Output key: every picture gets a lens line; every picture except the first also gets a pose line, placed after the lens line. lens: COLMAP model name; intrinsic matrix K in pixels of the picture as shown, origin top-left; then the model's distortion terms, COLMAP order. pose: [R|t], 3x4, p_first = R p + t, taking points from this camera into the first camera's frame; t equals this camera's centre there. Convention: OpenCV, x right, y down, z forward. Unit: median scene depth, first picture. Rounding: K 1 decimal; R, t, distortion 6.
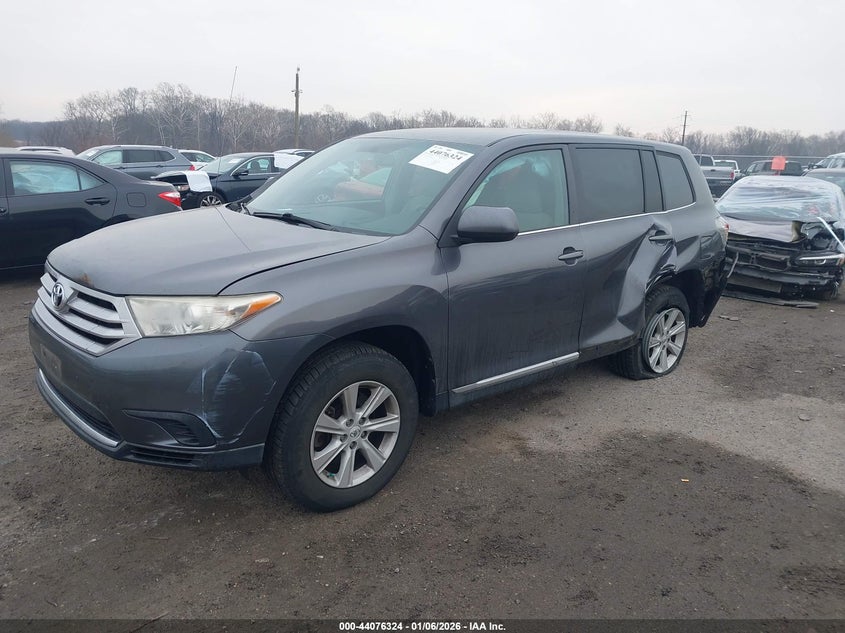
lens RADIAL K [[646.0, 0, 434.5], [0, 646.0, 317.0], [0, 0, 1]] dist [0.156384, -0.228742]
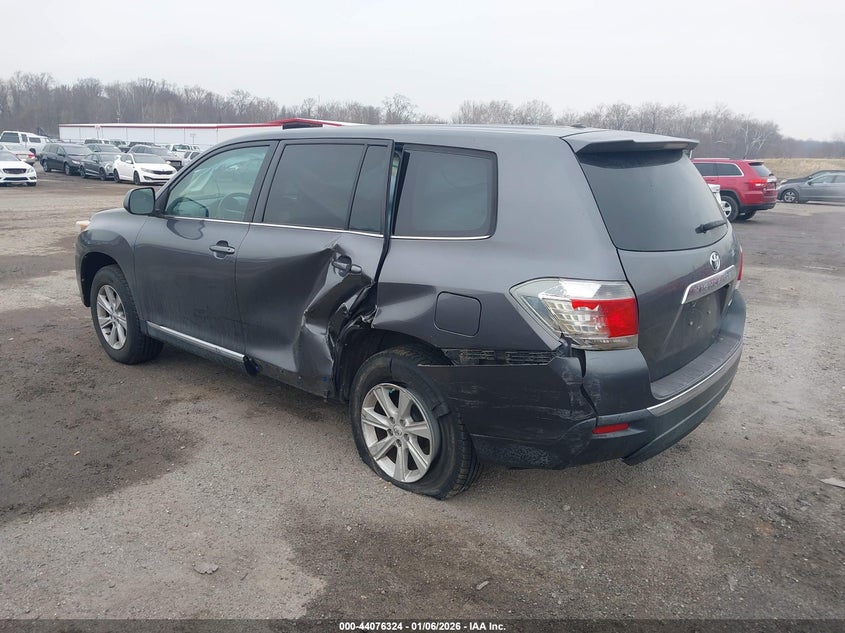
lens RADIAL K [[646.0, 0, 434.5], [0, 646.0, 317.0], [0, 0, 1]] dist [0.156384, -0.228742]
pose [[0.114054, 0.212393, -0.970506, 1.073250], [-0.257434, 0.949832, 0.177615, -0.222159], [0.959541, 0.229584, 0.163009, 1.004198]]
